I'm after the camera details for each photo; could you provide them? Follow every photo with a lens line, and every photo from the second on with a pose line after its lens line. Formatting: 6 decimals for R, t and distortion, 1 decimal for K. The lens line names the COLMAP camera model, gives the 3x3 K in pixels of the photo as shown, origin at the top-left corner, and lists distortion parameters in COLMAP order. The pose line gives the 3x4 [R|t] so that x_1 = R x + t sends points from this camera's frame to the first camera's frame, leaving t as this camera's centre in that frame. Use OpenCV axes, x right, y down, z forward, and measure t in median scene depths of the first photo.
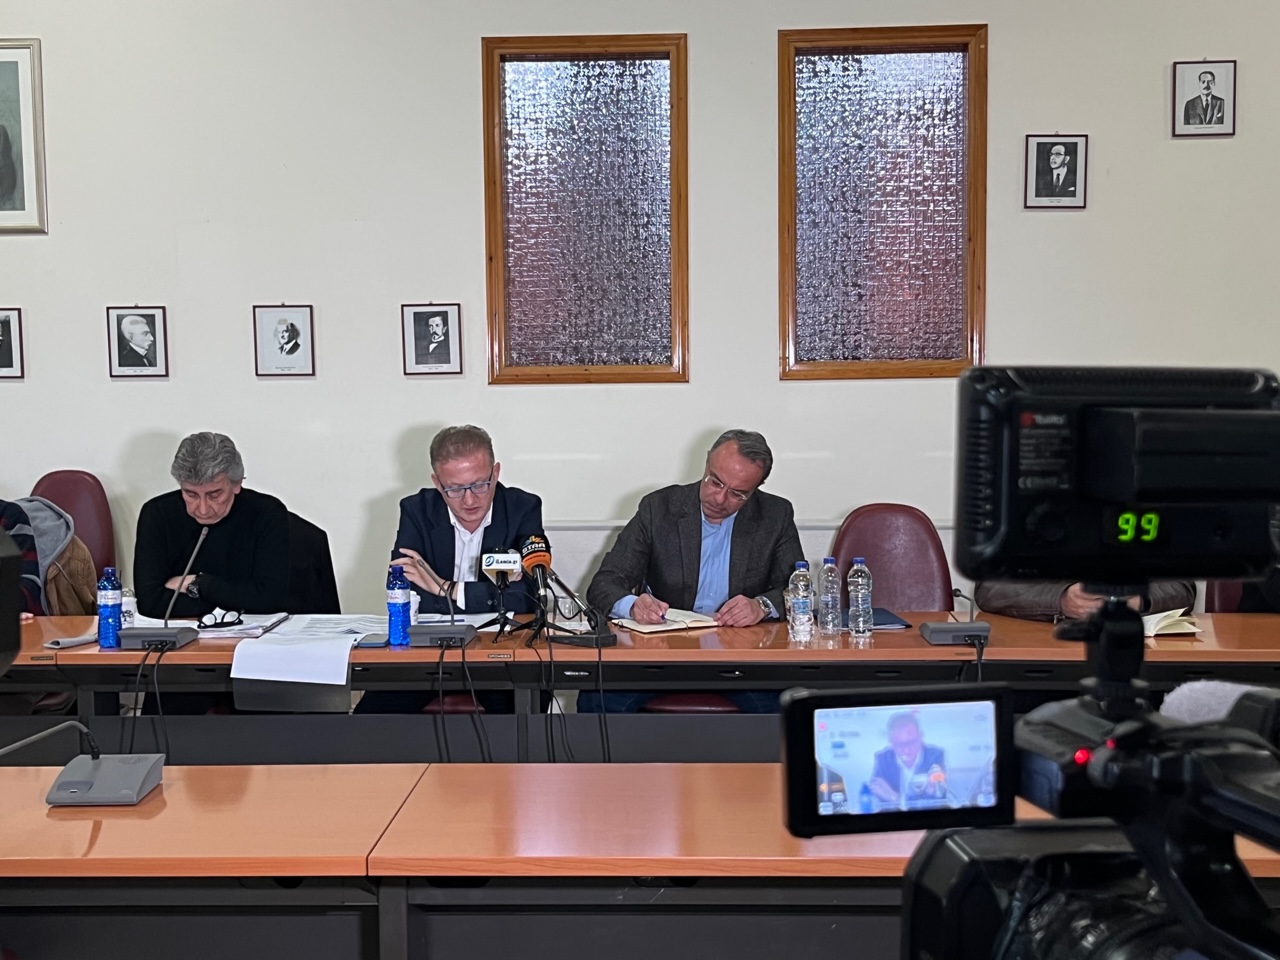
lens RADIAL K [[1730.6, 0, 638.0], [0, 1730.6, 491.3], [0, 0, 1]] dist [0.038732, 0.000000]
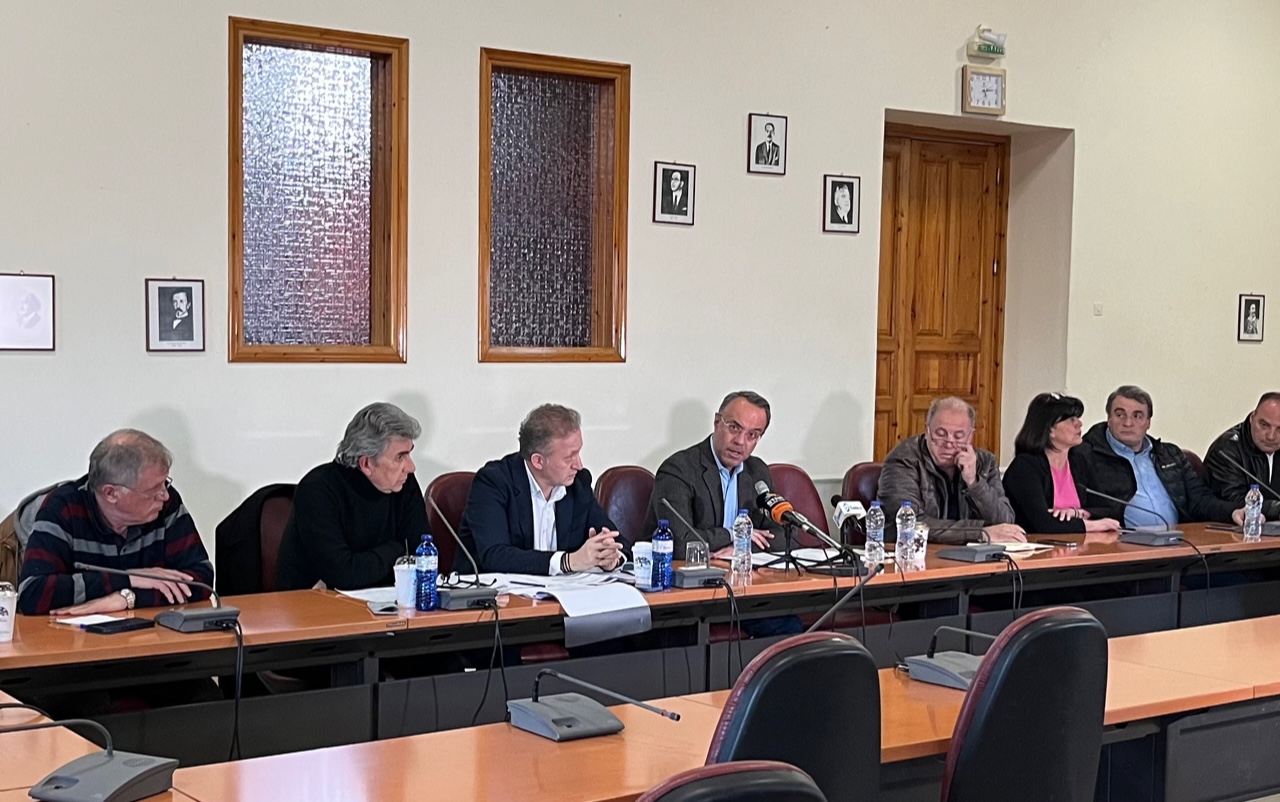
lens RADIAL K [[1835.1, 0, 637.0], [0, 1835.1, 395.3], [0, 0, 1]] dist [0.100461, 0.000000]
pose [[0.776104, 0.003256, 0.630596, -0.580996], [0.027898, 0.998830, -0.039493, 0.005132], [-0.629987, 0.048243, 0.775105, 0.036991]]
